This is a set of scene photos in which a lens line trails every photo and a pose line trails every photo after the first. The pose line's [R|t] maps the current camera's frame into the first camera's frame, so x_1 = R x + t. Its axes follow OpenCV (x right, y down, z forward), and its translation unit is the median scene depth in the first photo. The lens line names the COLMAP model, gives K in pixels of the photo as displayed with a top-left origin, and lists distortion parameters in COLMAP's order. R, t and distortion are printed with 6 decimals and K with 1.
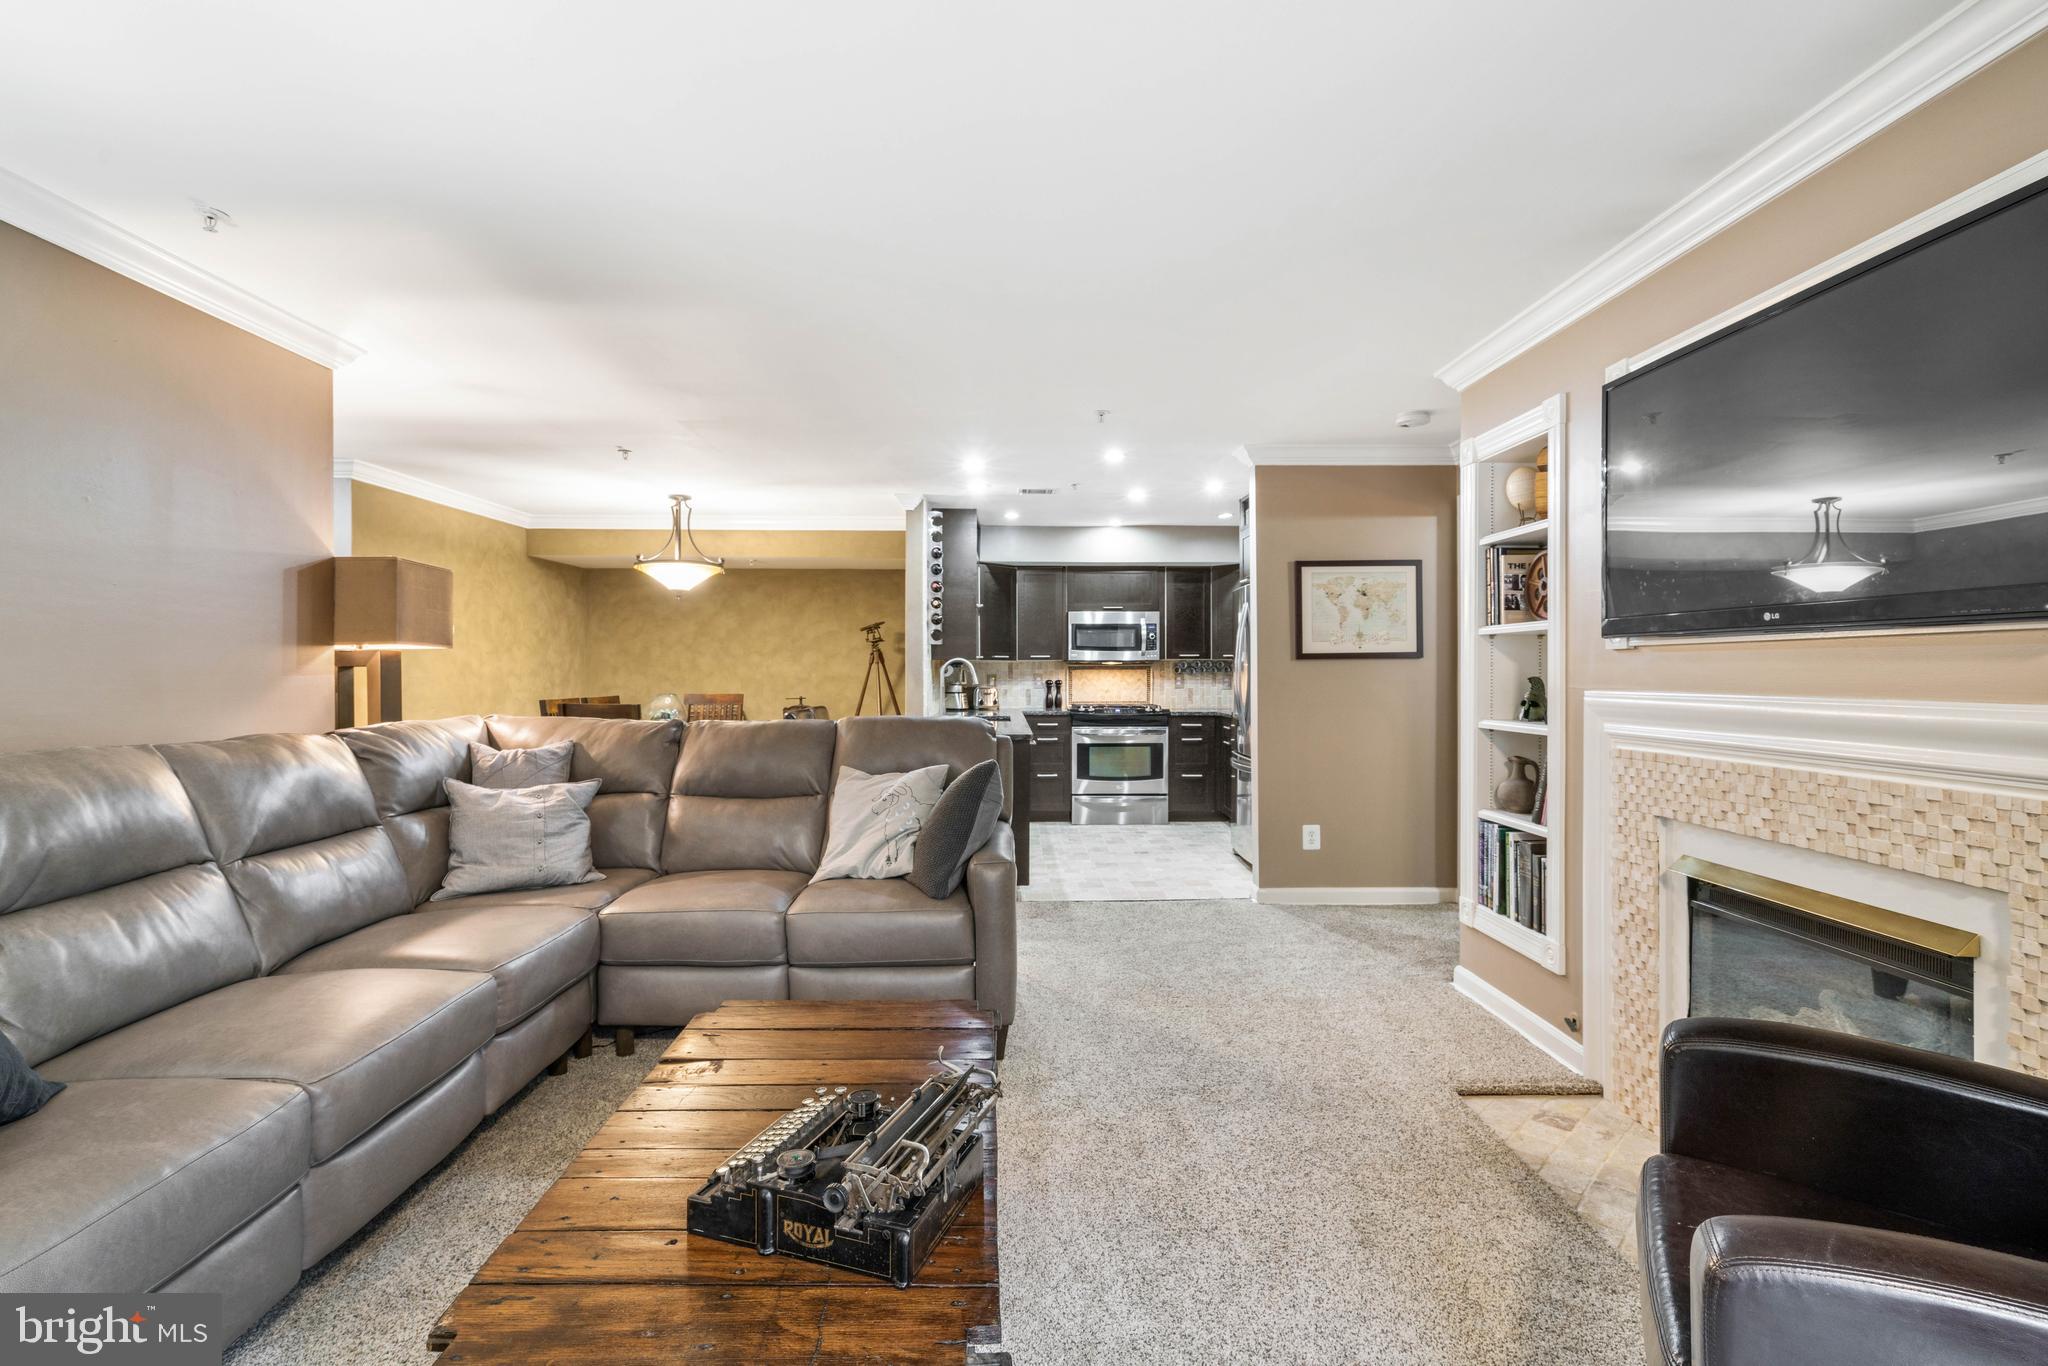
lens RADIAL K [[937.0, 0, 1015.5], [0, 937.0, 665.5], [0, 0, 1]] dist [-0.002893, 0.000994]
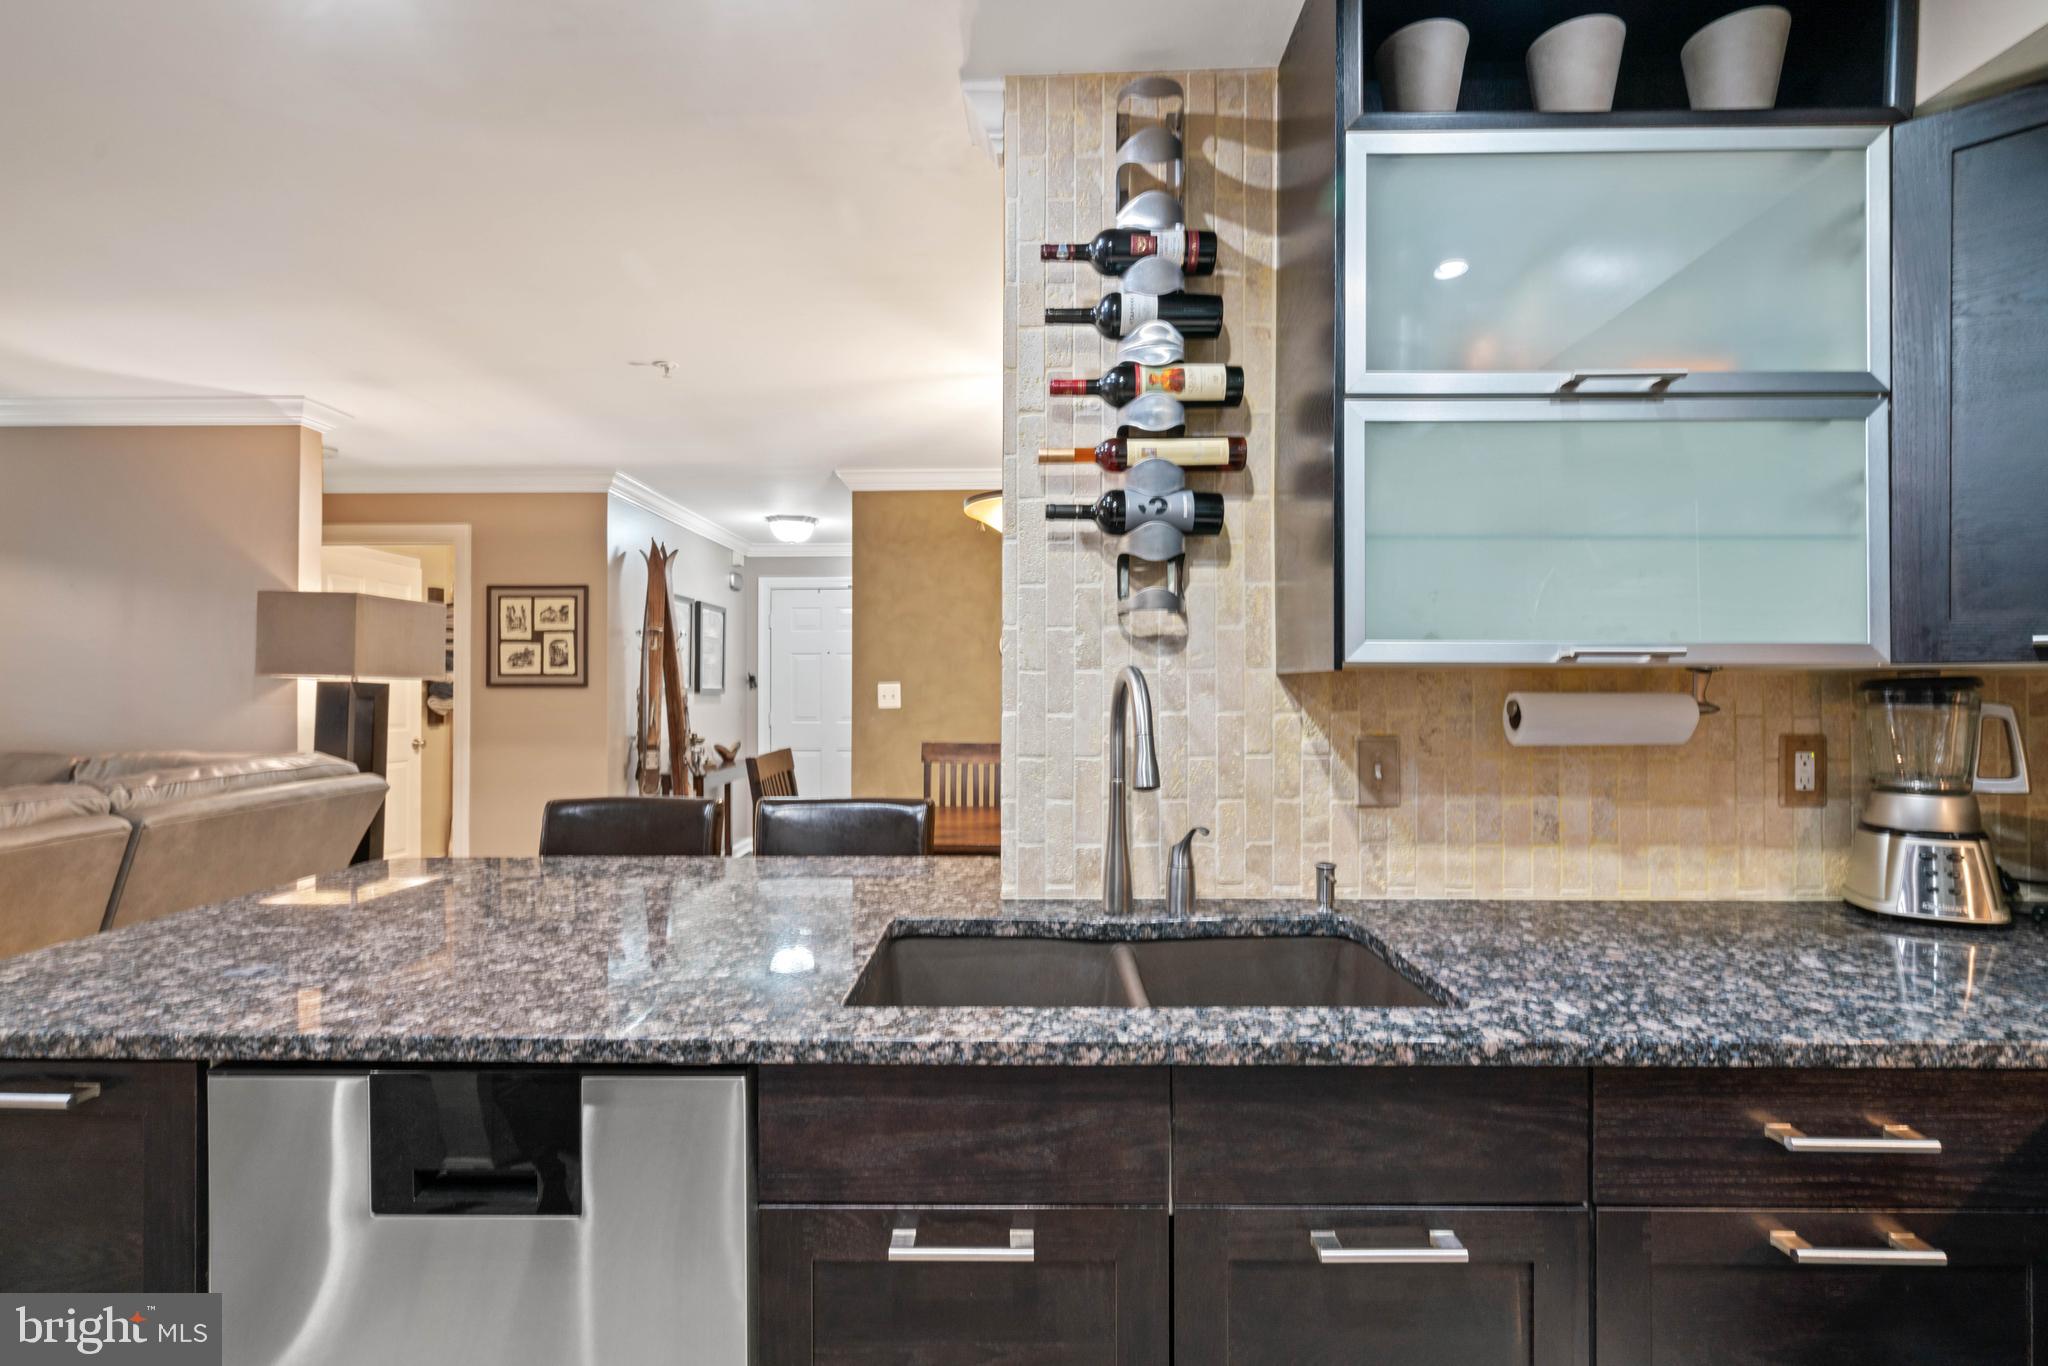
lens RADIAL K [[937.0, 0, 1003.8], [0, 937.0, 685.1], [0, 0, 1]] dist [-0.002893, 0.000994]
pose [[-0.034326, -0.004536, -0.999400, 0.135867], [0.005404, 0.999974, -0.004724, -0.001349], [0.999396, -0.005562, -0.034301, 0.788603]]
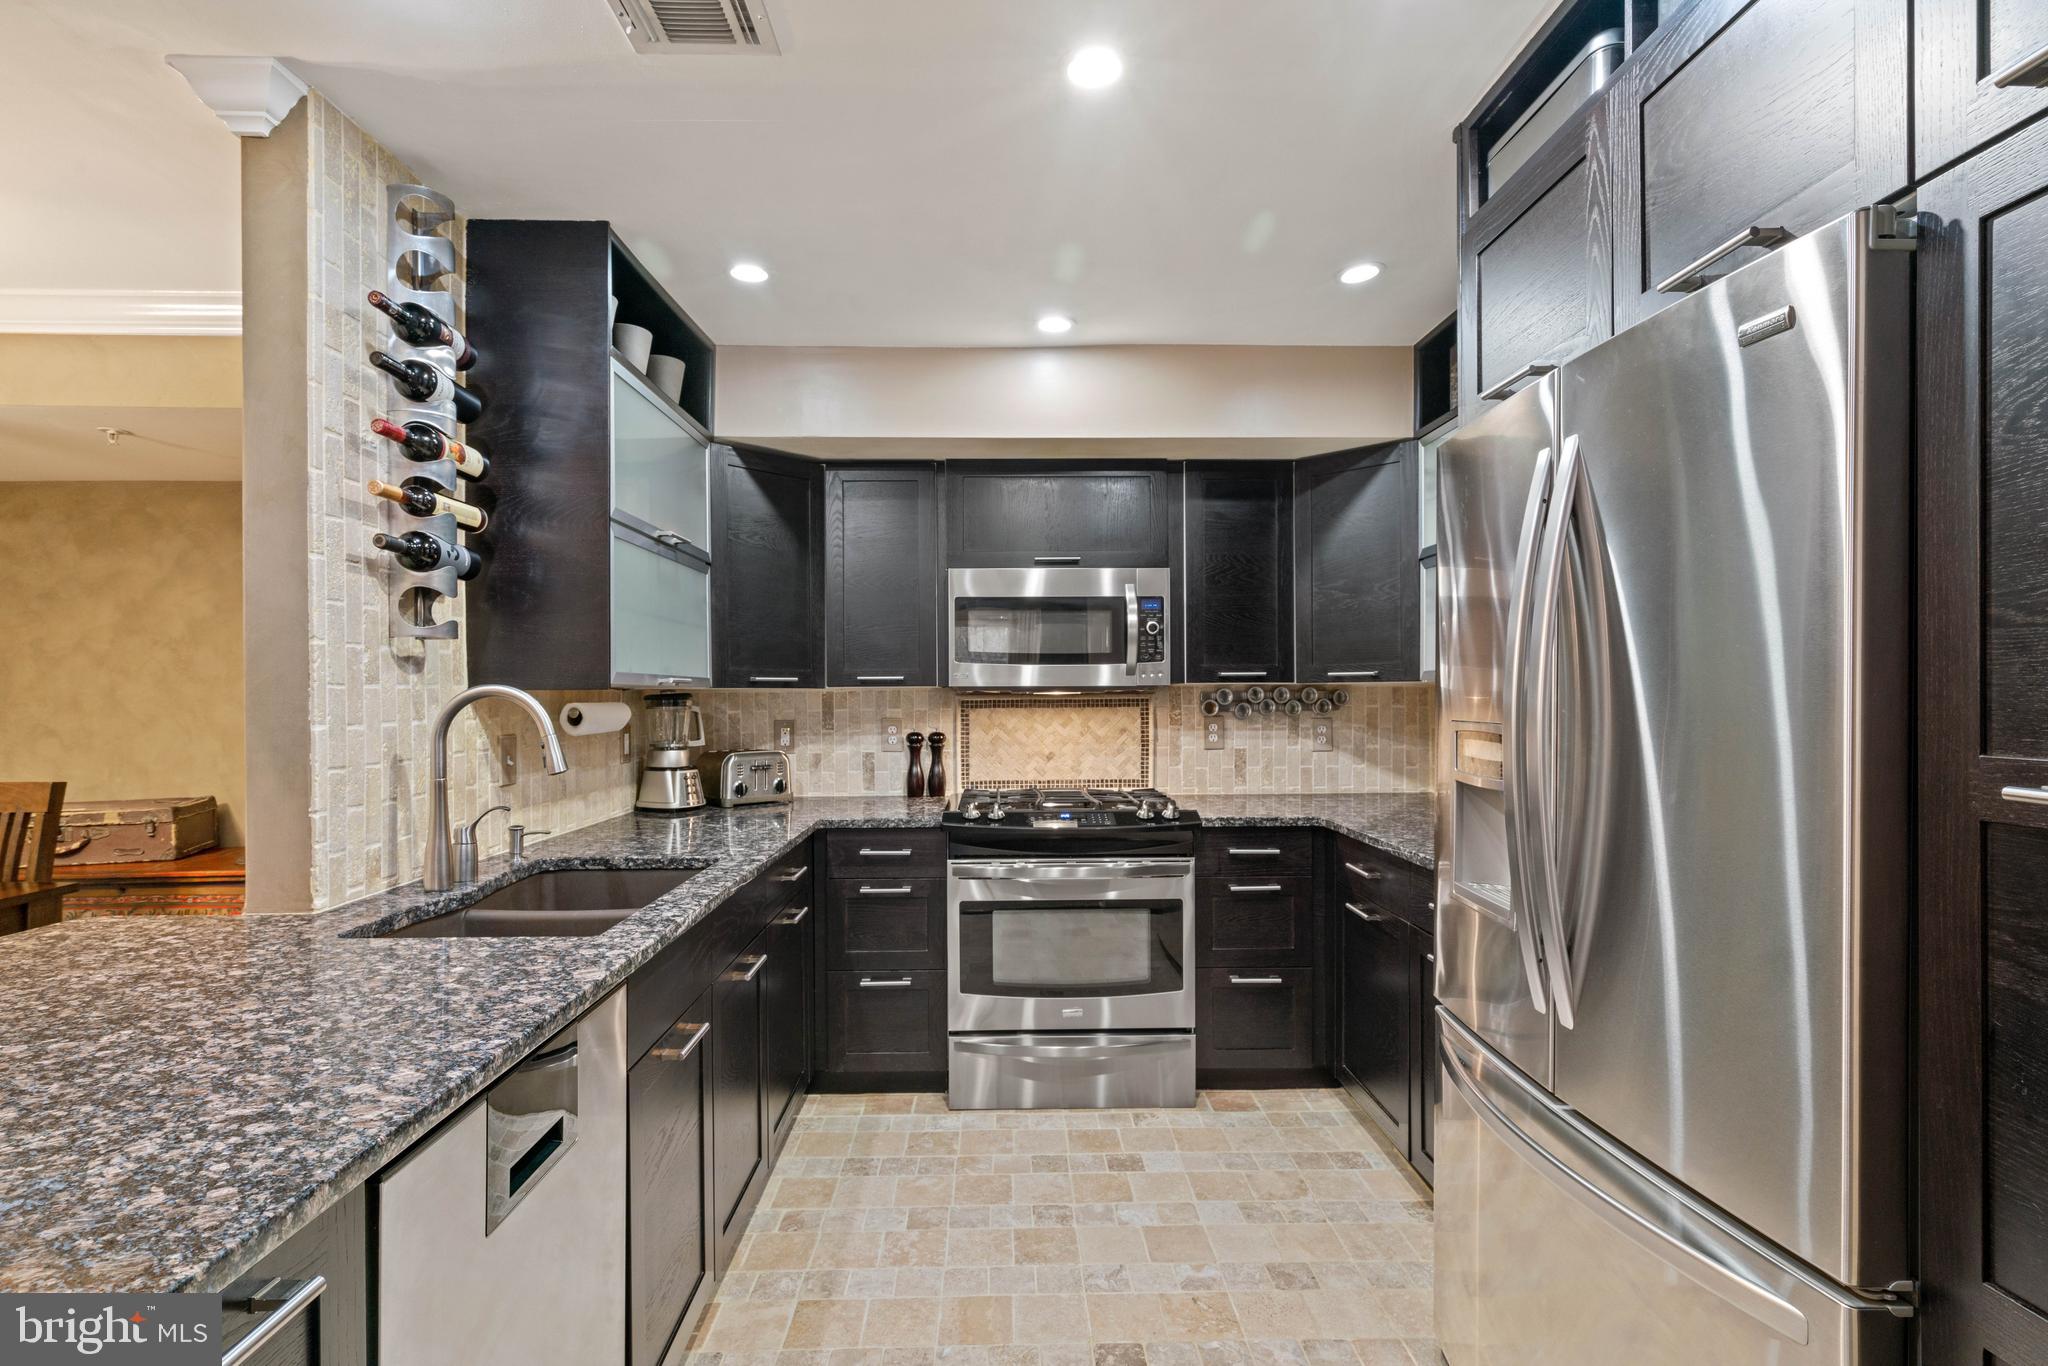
lens RADIAL K [[937.0, 0, 1027.6], [0, 937.0, 682.5], [0, 0, 1]] dist [-0.002893, 0.000994]
pose [[0.999906, -0.004789, 0.012886, 0.083177], [0.004892, 0.999956, -0.007957, -0.003673], [-0.012847, 0.008019, 0.999885, 0.572171]]
